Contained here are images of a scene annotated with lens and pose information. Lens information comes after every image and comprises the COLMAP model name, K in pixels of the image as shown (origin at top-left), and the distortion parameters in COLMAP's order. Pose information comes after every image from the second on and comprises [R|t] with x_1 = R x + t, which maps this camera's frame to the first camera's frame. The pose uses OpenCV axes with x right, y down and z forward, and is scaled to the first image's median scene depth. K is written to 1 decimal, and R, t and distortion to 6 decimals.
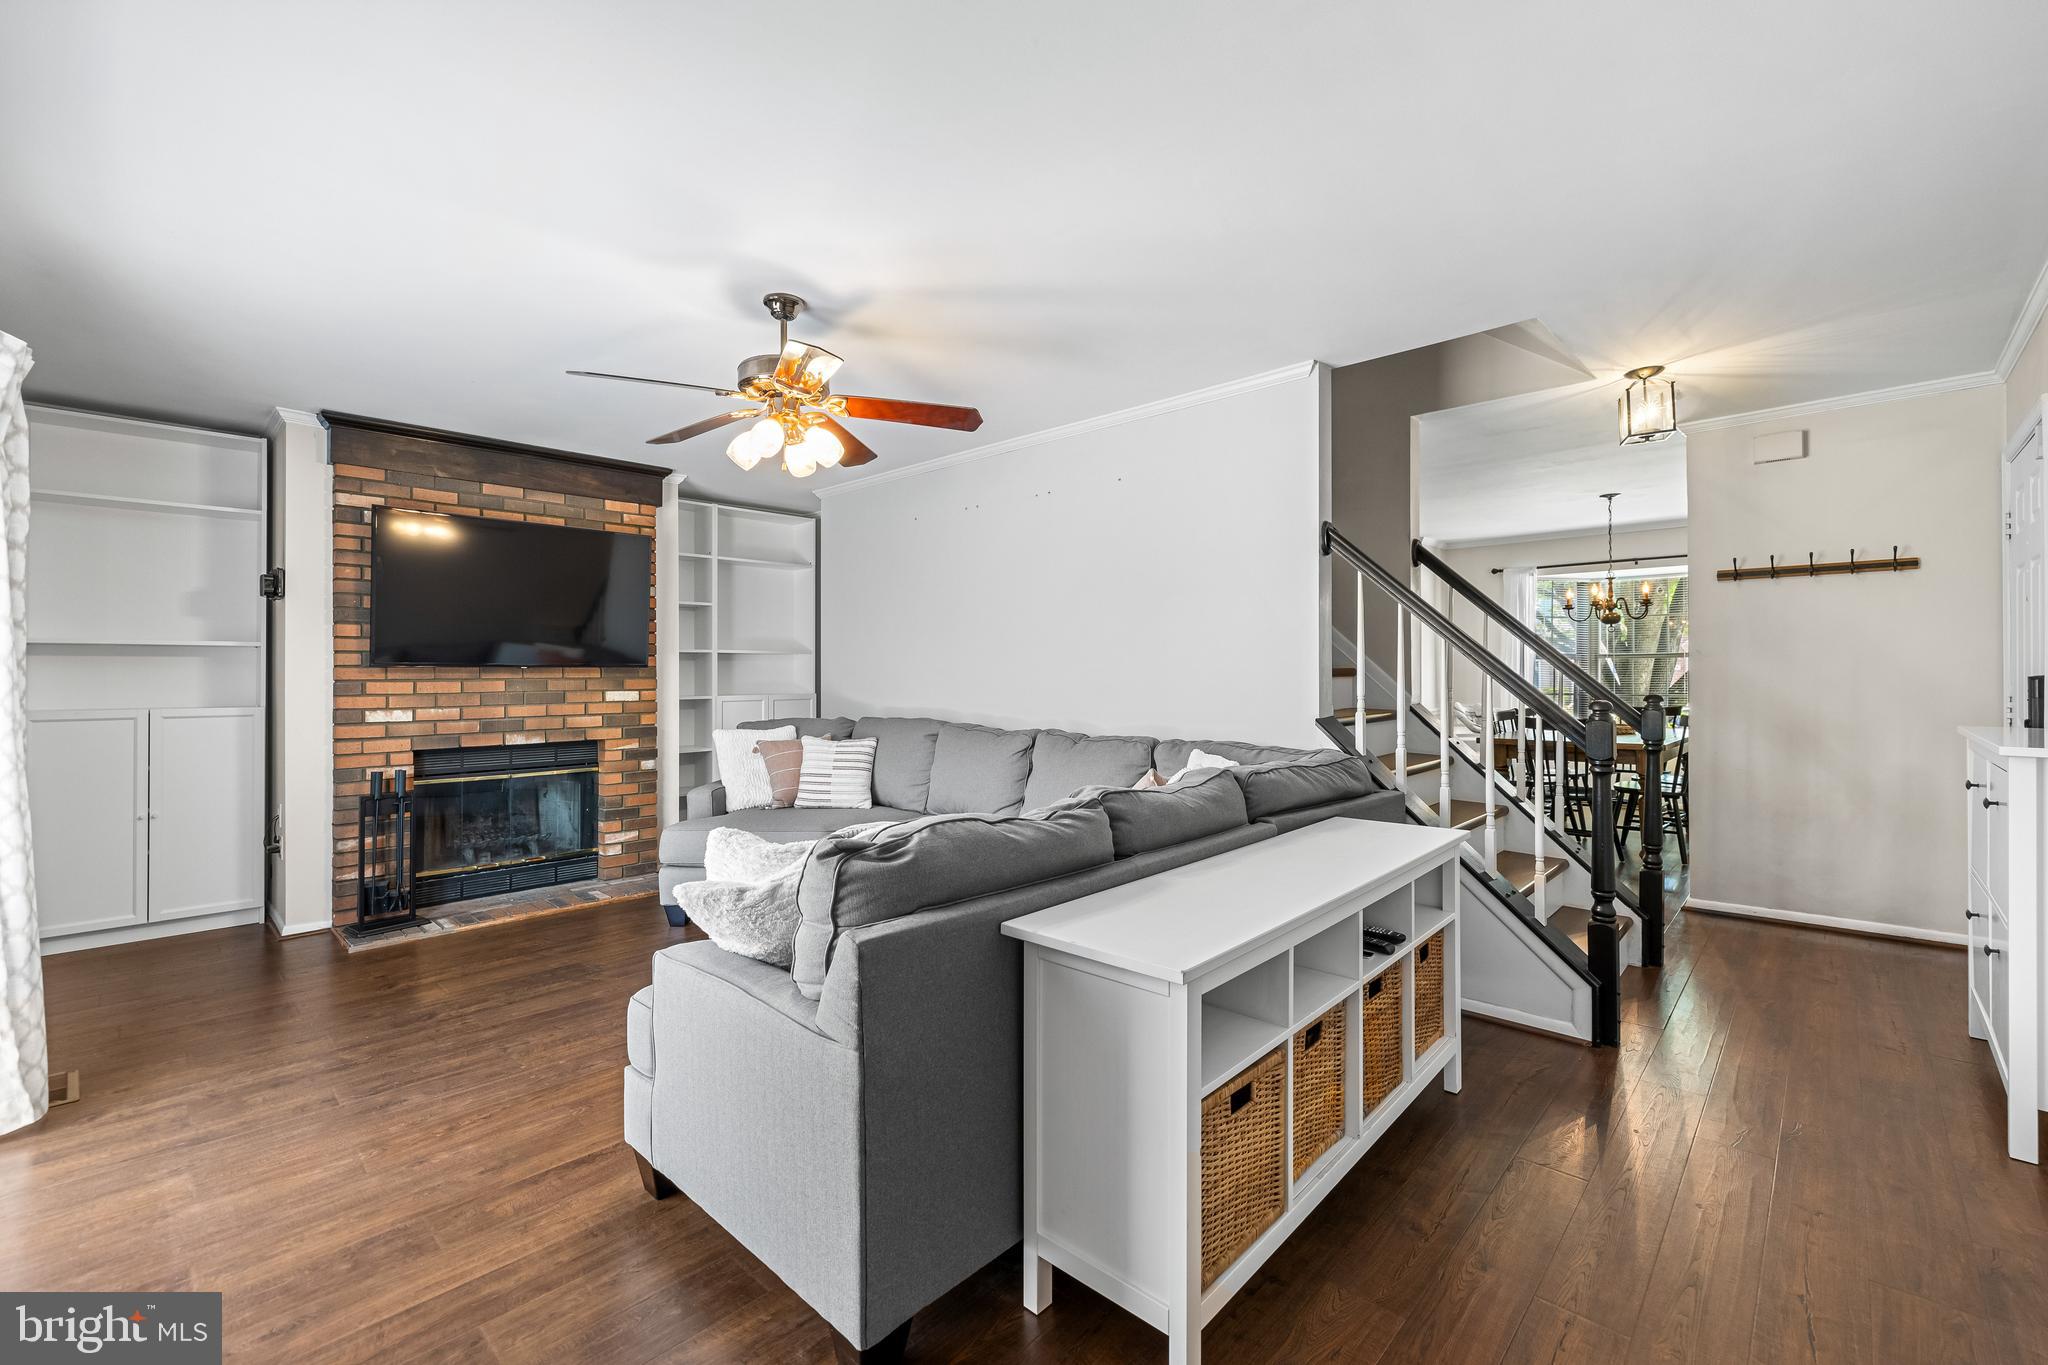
lens RADIAL K [[864.6, 0, 1005.9], [0, 864.6, 672.6], [0, 0, 1]] dist [0.001061, -0.000039]
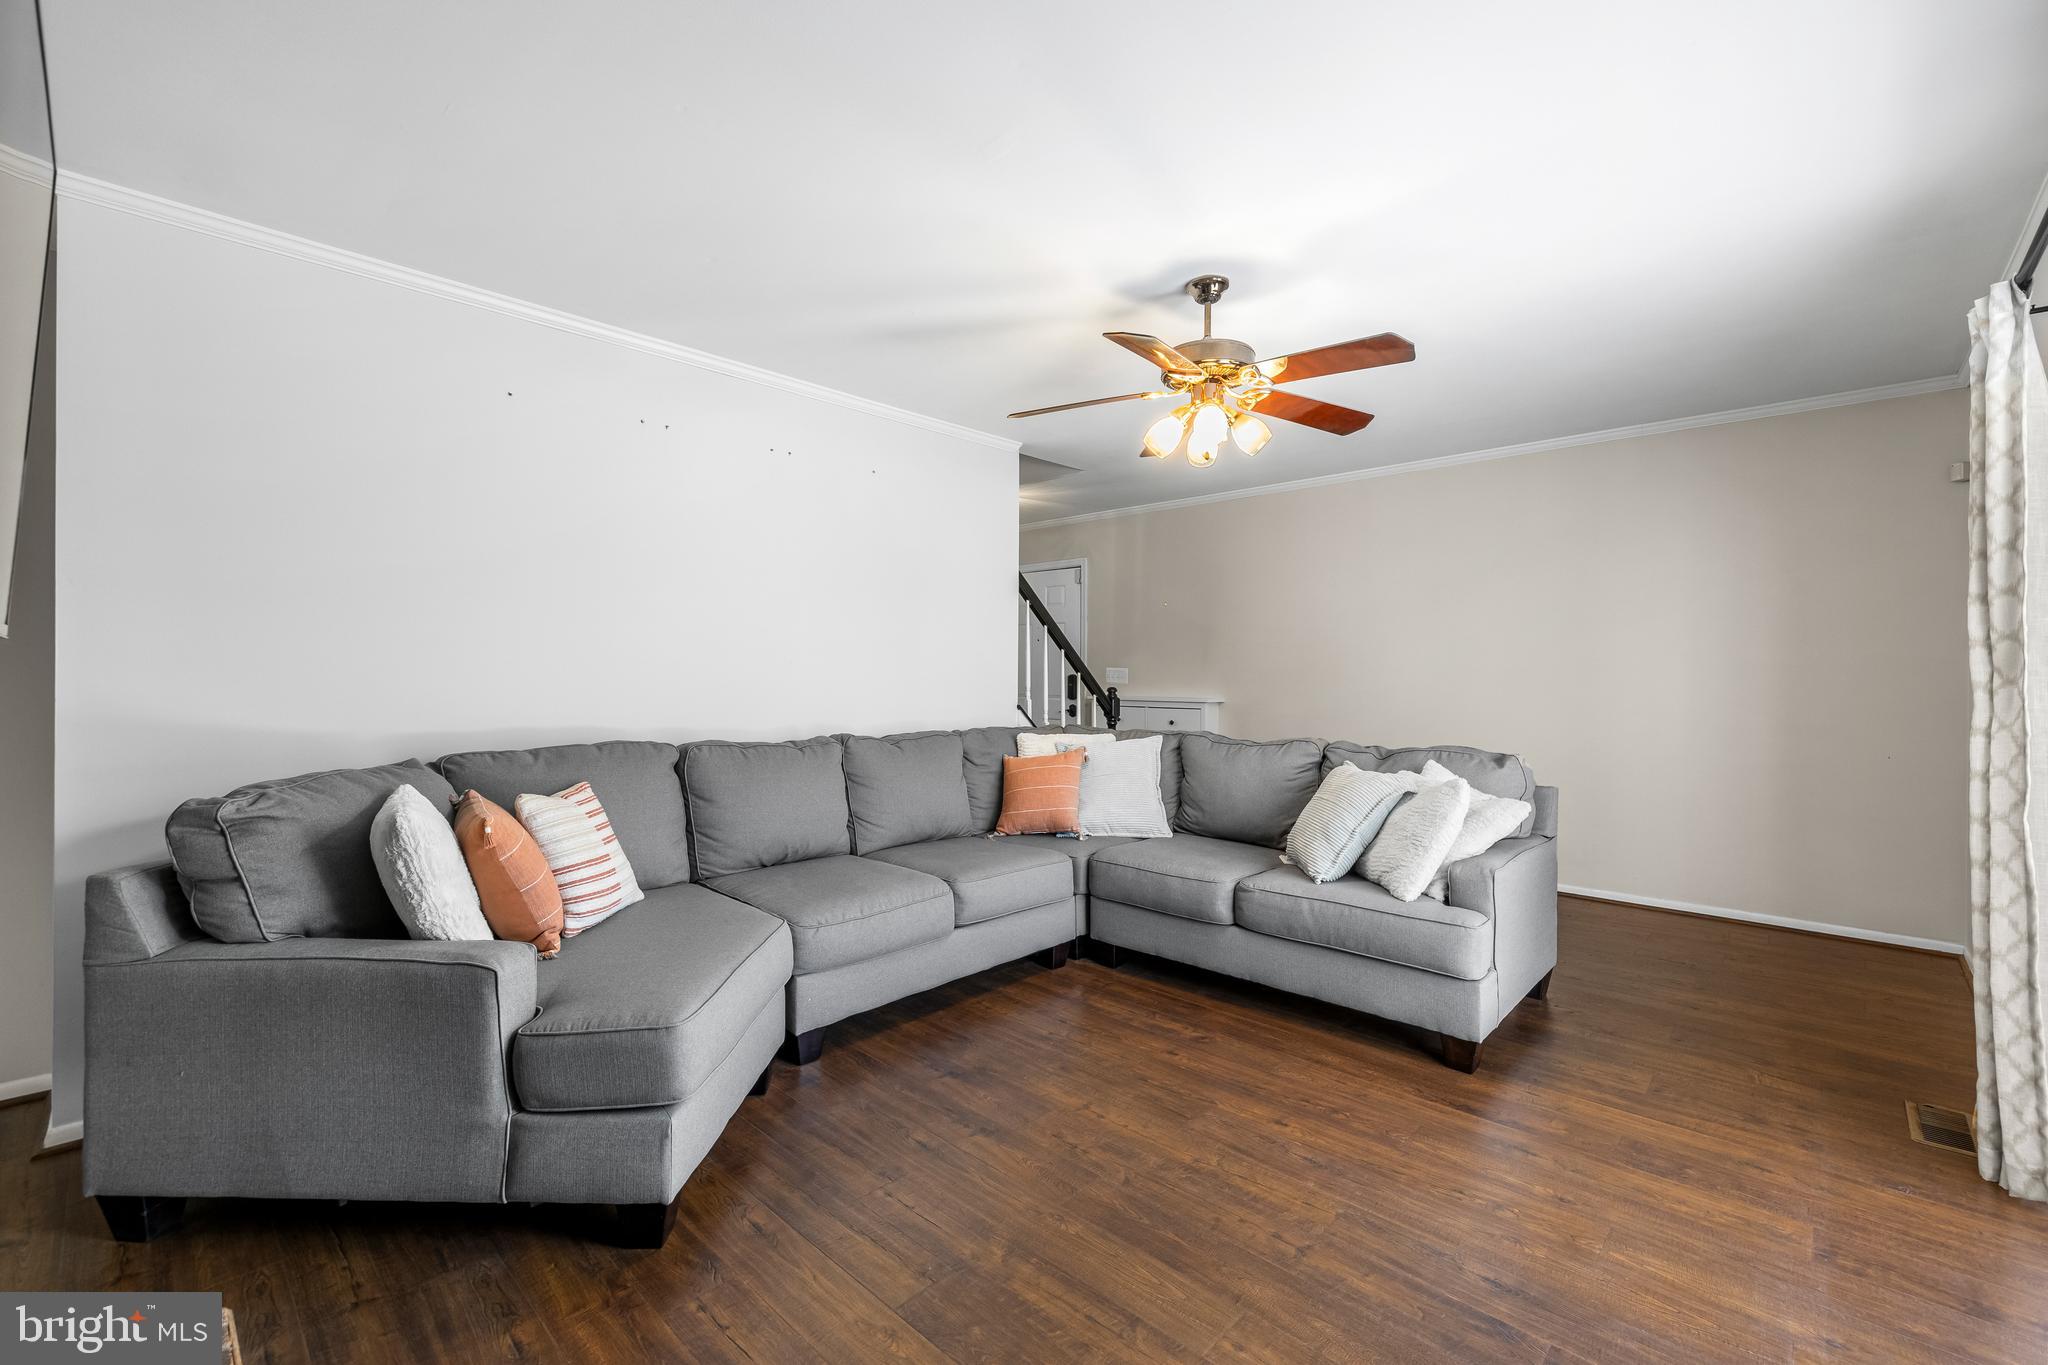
lens RADIAL K [[866.0, 0, 1019.3], [0, 866.0, 653.4], [0, 0, 1]] dist [0.000666, 0.000752]
pose [[-0.011974, 0.022559, 0.999674, -1.609610], [-0.006938, 0.999720, -0.022643, 0.006751], [-0.999904, -0.007207, -0.011814, 1.594844]]
